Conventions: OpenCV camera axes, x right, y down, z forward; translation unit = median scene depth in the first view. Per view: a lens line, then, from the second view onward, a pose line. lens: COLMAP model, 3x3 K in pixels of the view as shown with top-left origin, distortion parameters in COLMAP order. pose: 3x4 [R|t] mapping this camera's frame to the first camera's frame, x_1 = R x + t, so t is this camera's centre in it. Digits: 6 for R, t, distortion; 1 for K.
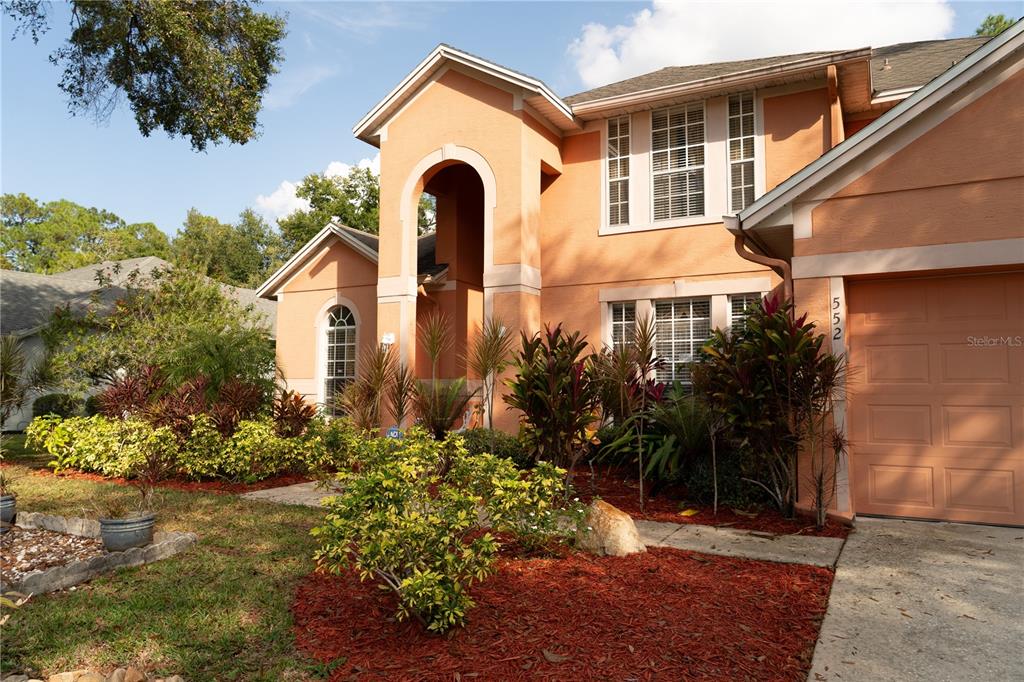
lens RADIAL K [[651.3, 0, 549.5], [0, 651.3, 337.2], [0, 0, 1]] dist [-0.026353, 0.000979]
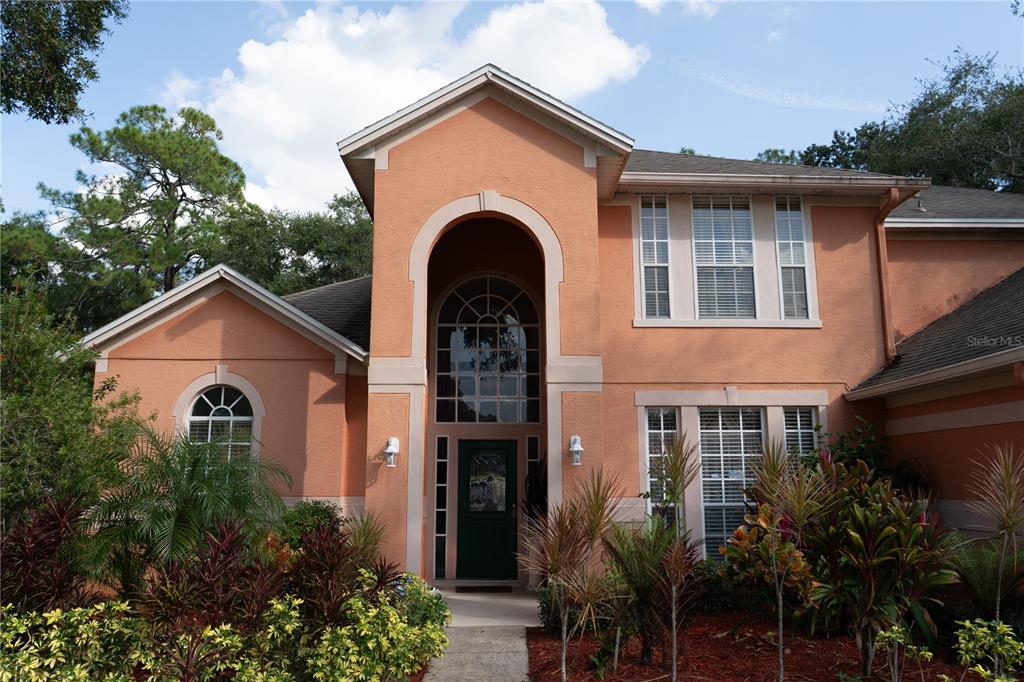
lens RADIAL K [[709.8, 0, 513.6], [0, 709.8, 342.9], [0, 0, 1]] dist [-0.021643, 0.003863]
pose [[0.890400, 0.083275, 0.447496, -0.491216], [-0.036751, 0.993065, -0.111675, -0.027090], [-0.453693, 0.082989, 0.887286, 0.260175]]
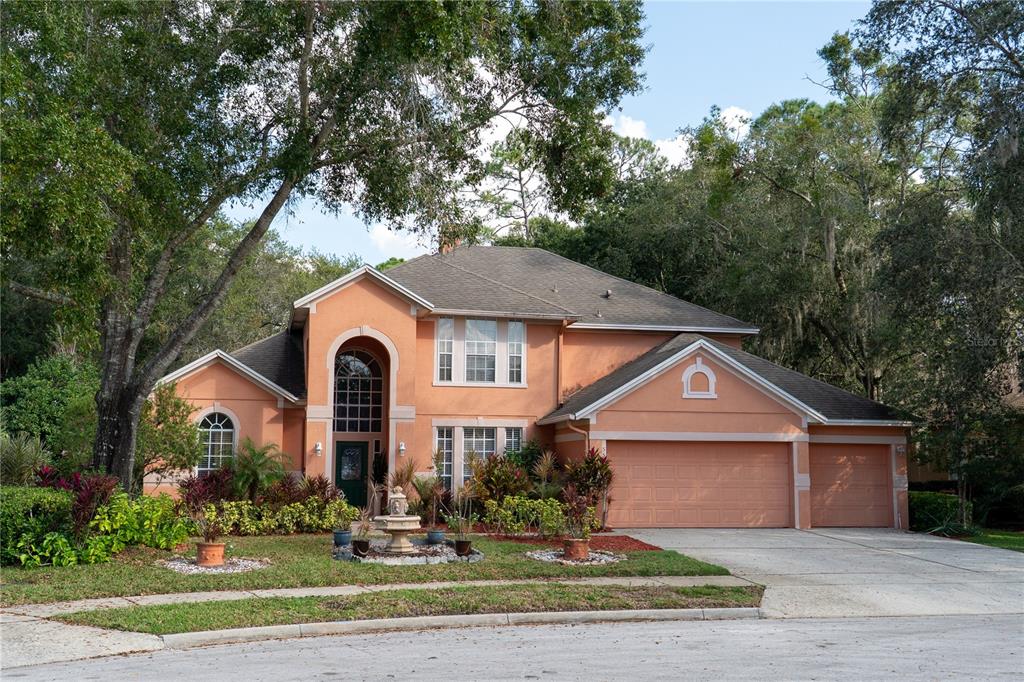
lens RADIAL K [[976.2, 0, 509.2], [0, 976.2, 341.7], [0, 0, 1]] dist [-0.007979, 0.000000]
pose [[0.775229, 0.084201, 0.626043, -1.393861], [-0.055806, 0.996330, -0.064898, -0.121313], [-0.629210, 0.015373, 0.777083, -1.106582]]
